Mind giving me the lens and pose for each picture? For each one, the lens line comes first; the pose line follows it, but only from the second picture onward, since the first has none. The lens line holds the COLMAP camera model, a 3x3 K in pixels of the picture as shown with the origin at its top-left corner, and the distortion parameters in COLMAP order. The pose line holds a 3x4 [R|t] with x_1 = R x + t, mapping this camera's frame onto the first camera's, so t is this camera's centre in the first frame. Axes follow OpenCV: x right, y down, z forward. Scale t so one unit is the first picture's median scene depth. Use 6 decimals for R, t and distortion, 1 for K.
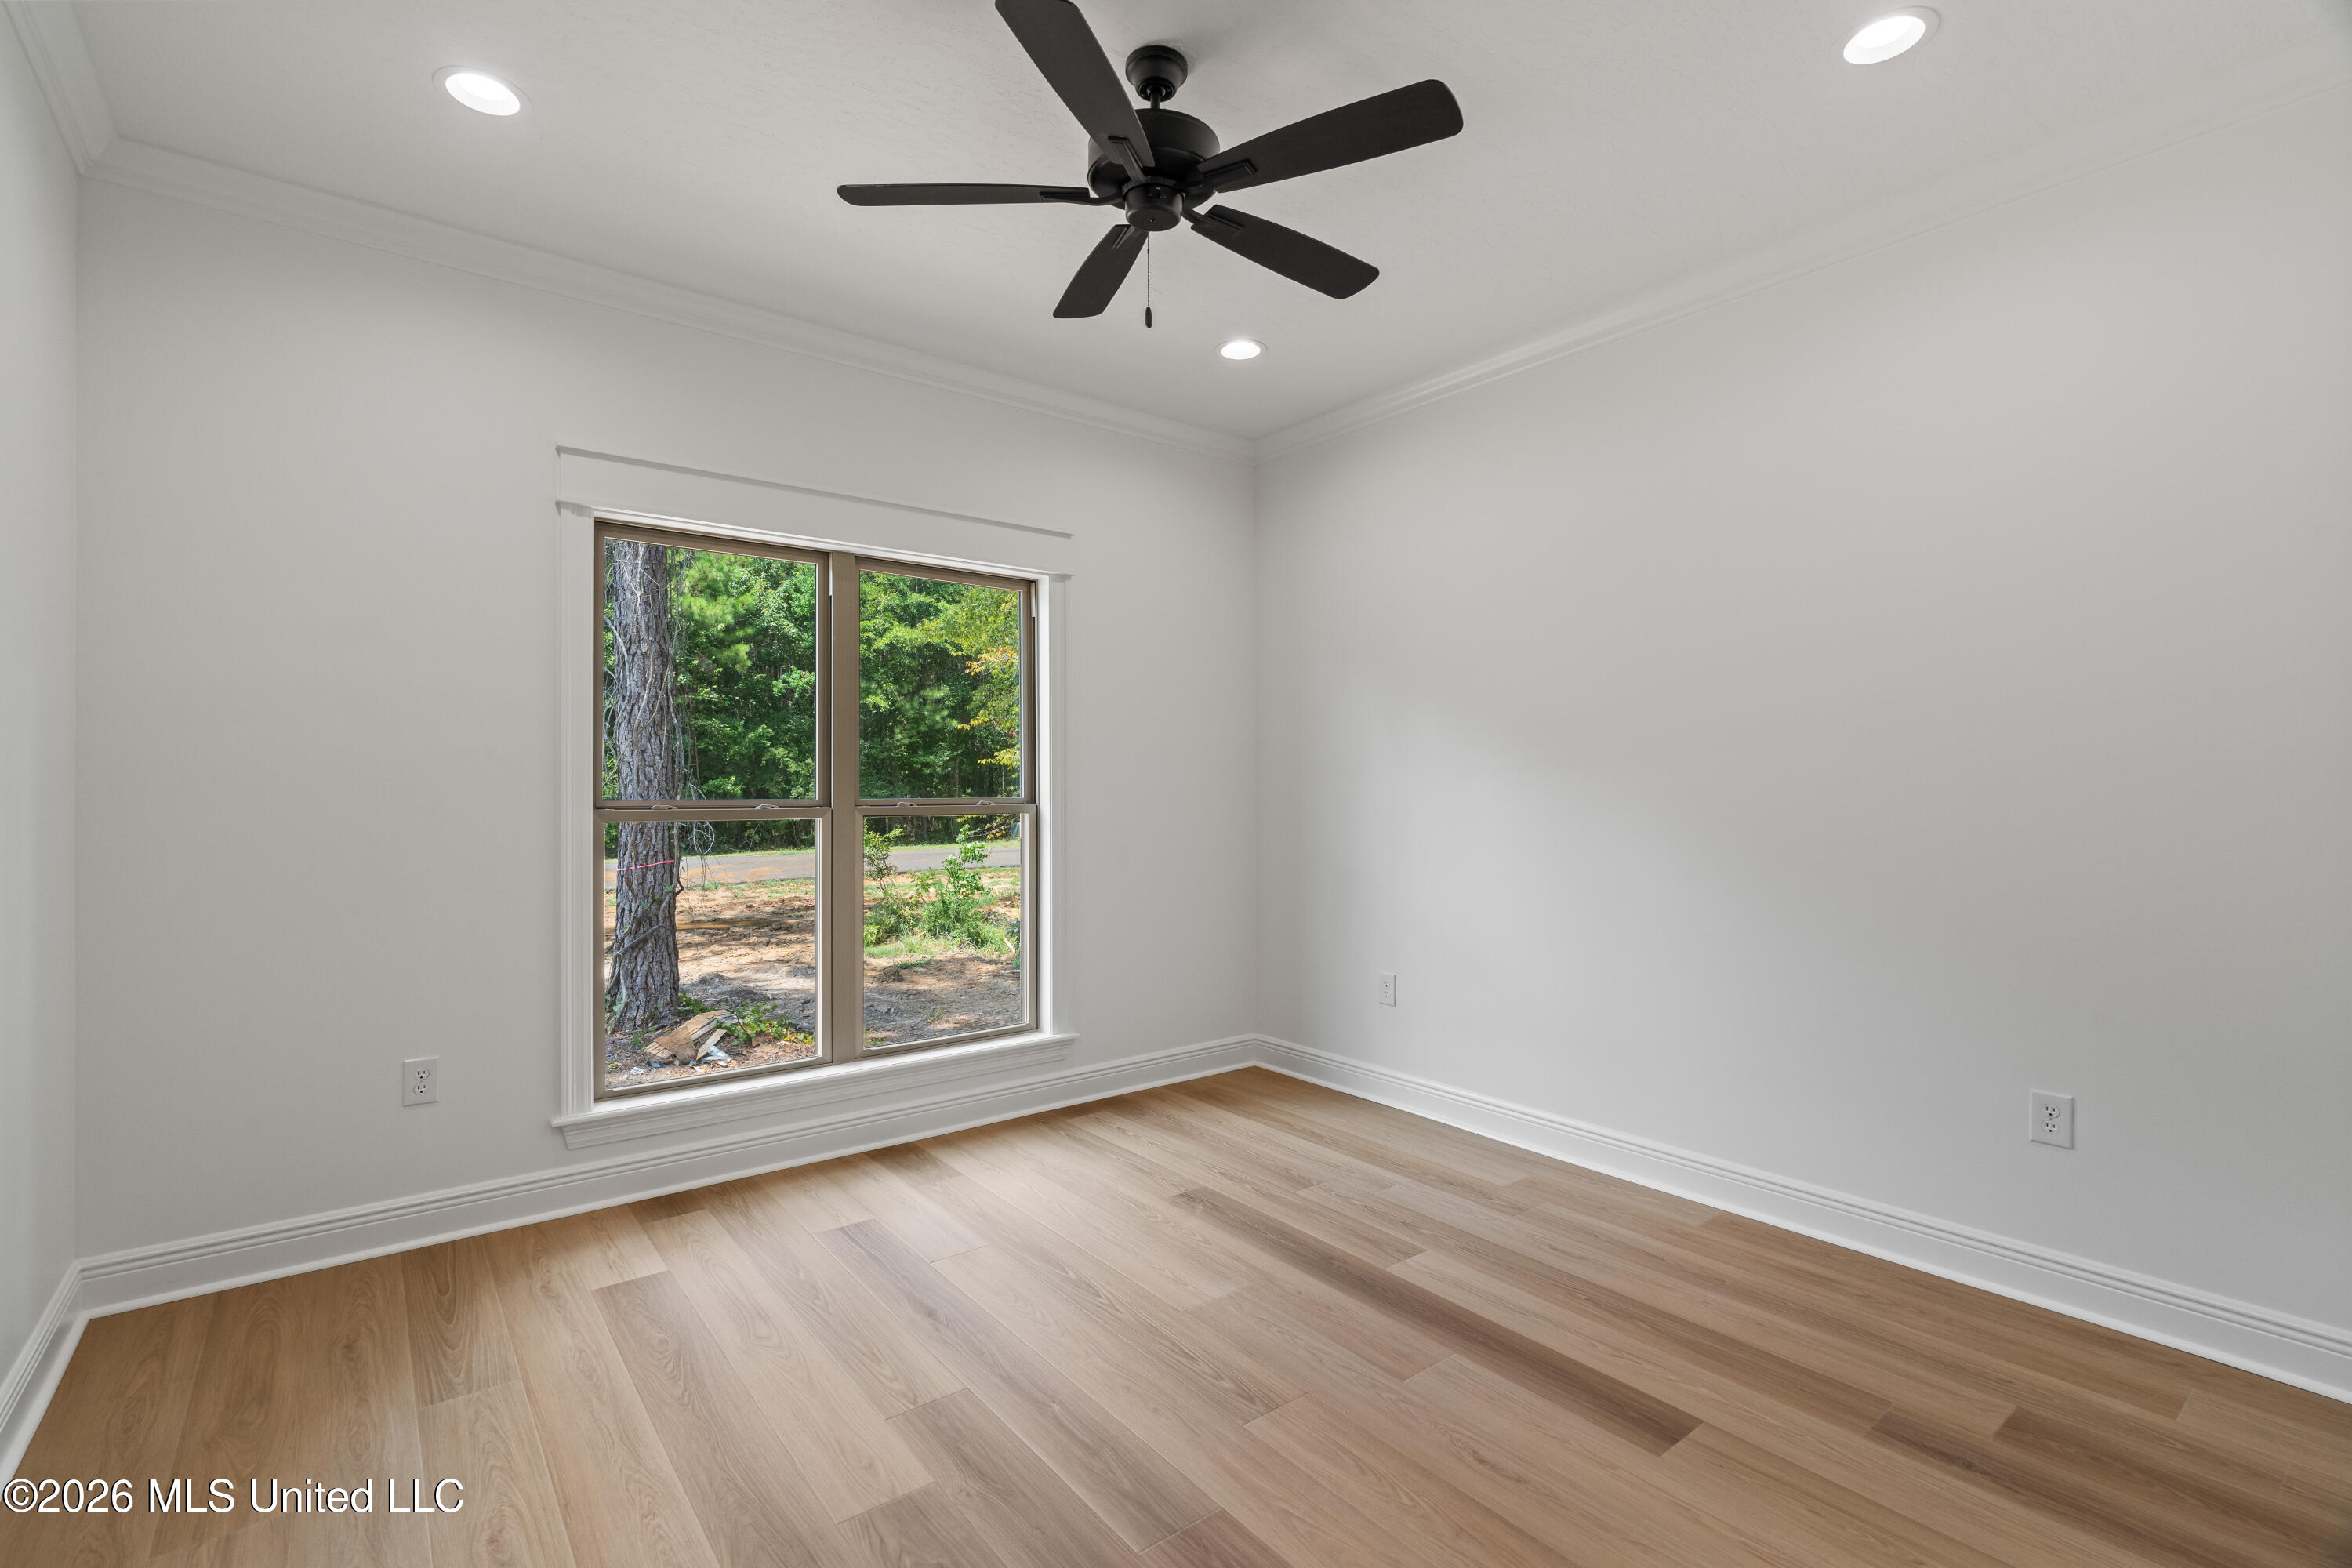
lens RADIAL K [[1050.6, 0, 1169.7], [0, 1050.6, 778.6], [0, 0, 1]] dist [-0.005311, 0.000625]
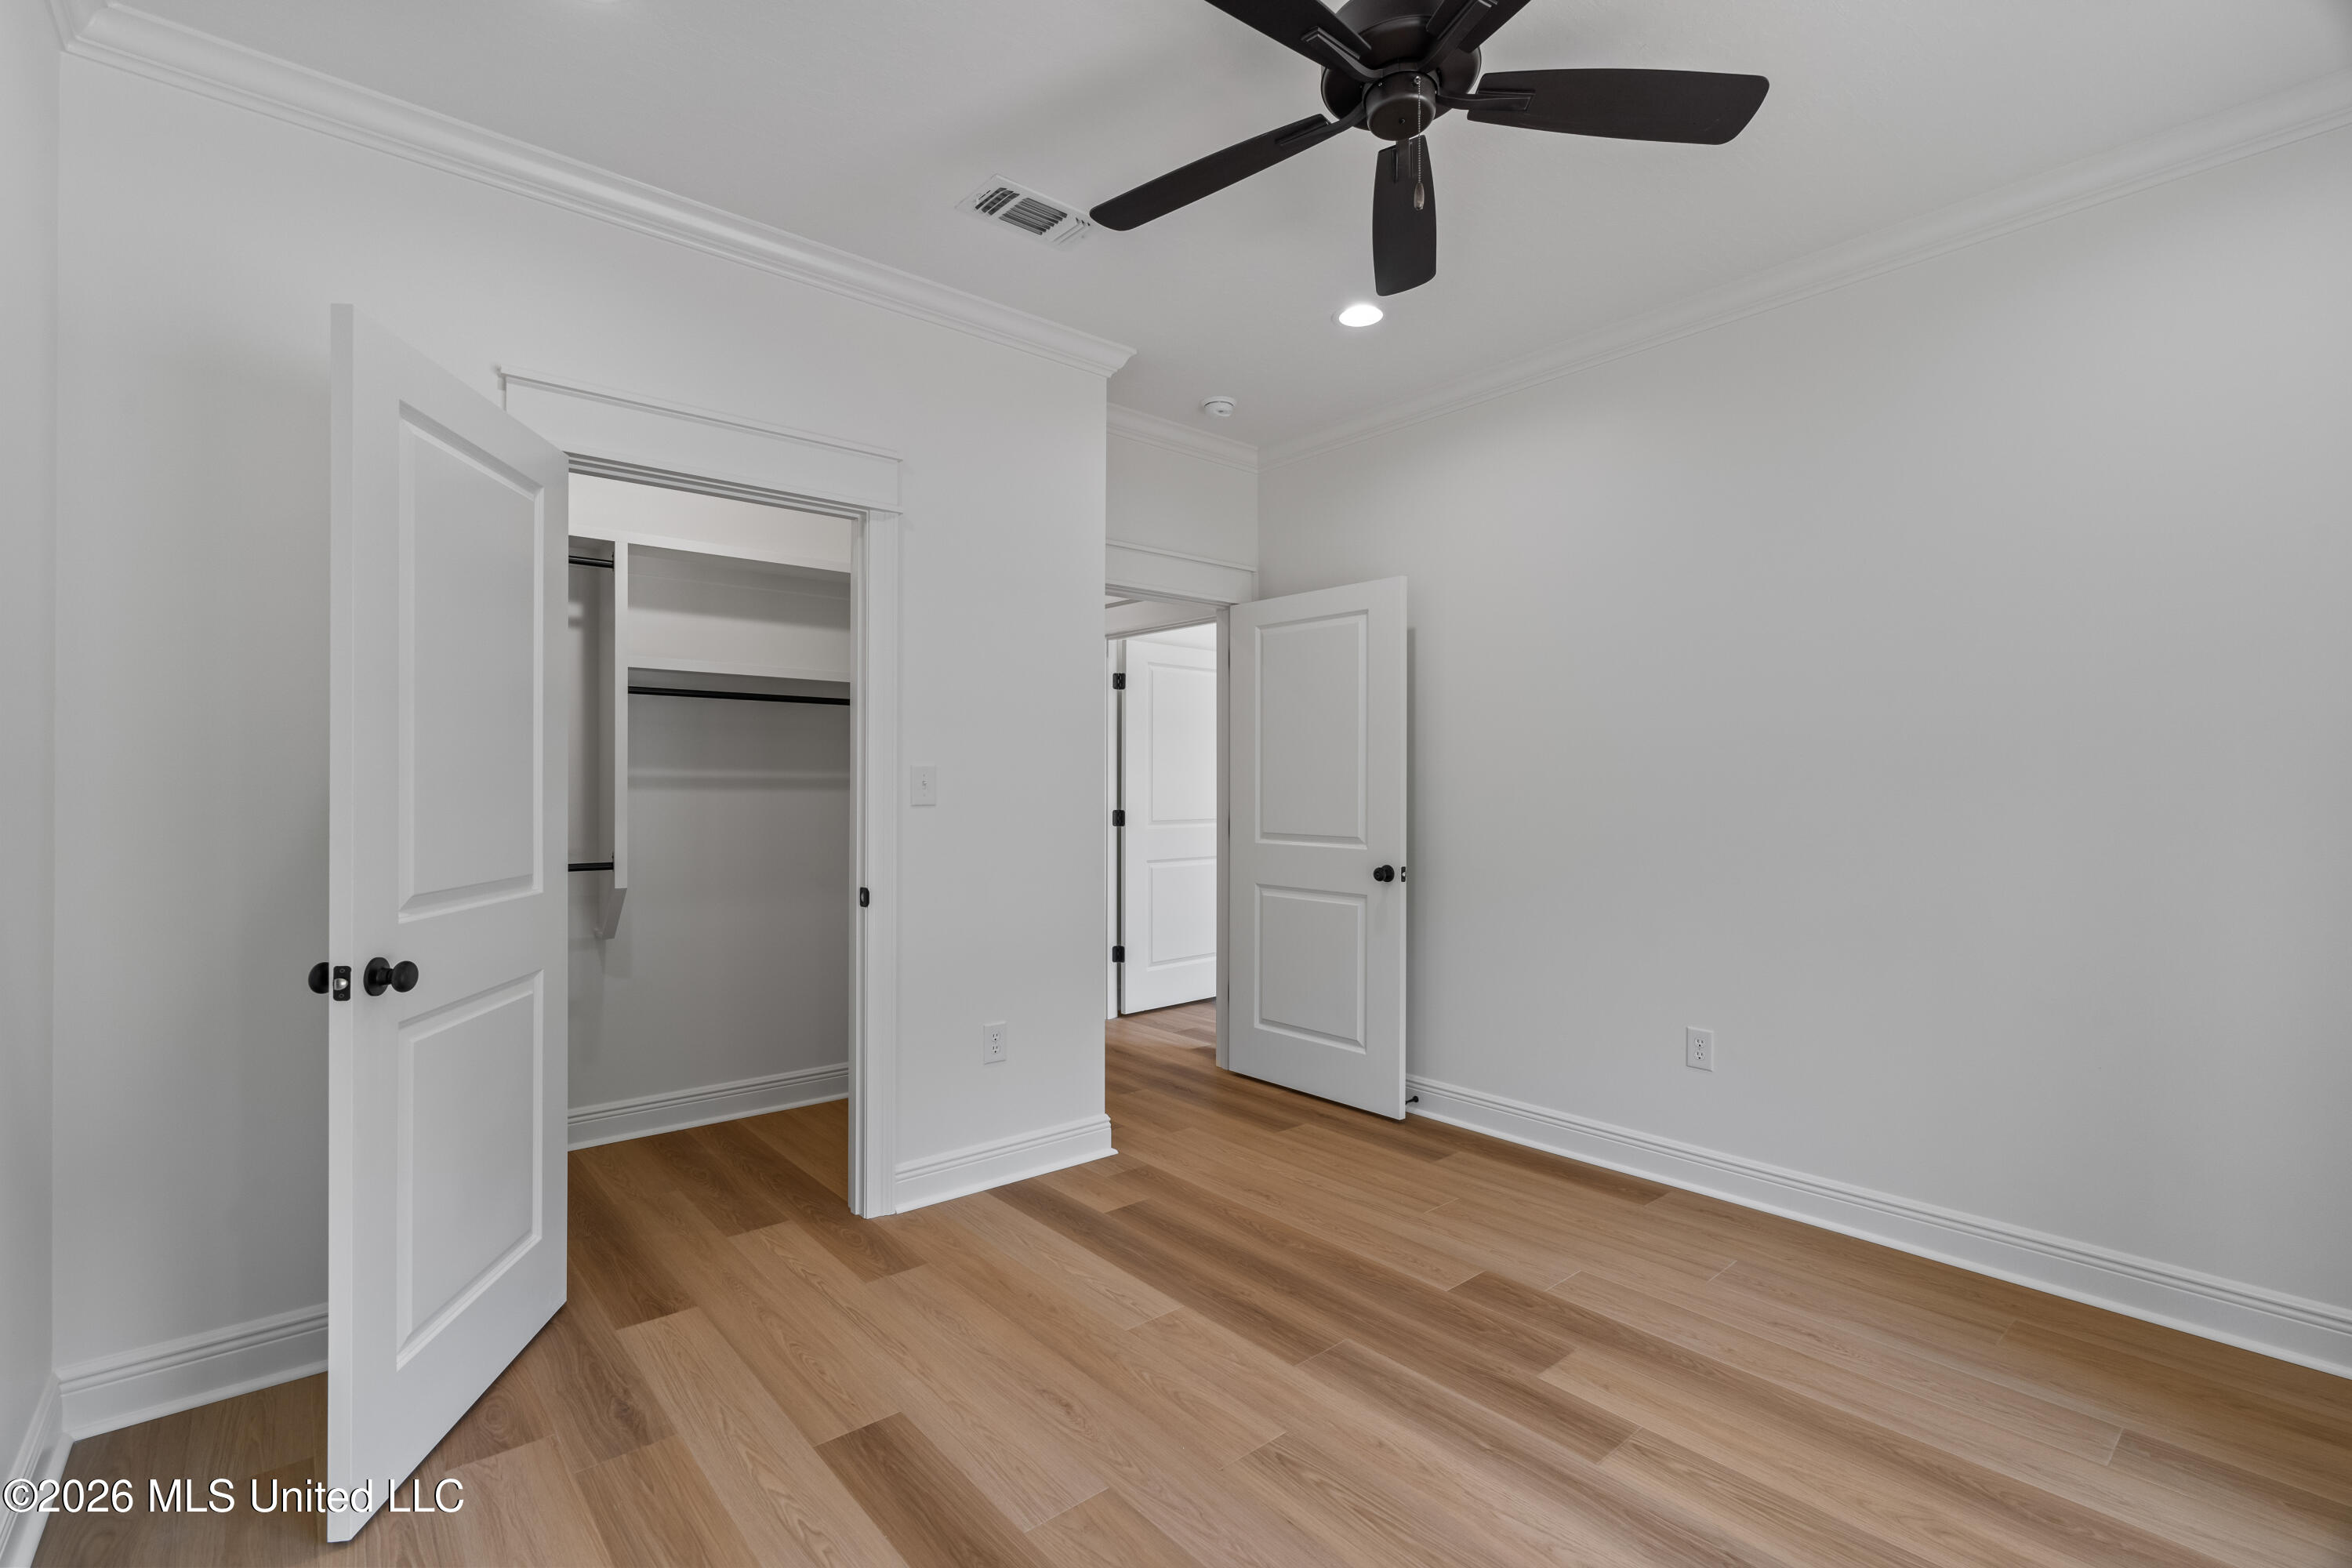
lens RADIAL K [[1055.1, 0, 1169.7], [0, 1055.1, 788.9], [0, 0, 1]] dist [-0.005751, -0.000328]
pose [[-0.998979, 0.000646, -0.045168, 0.236644], [0.000896, 0.999984, -0.005520, 0.010016], [0.045163, -0.005554, -0.998964, 2.092497]]
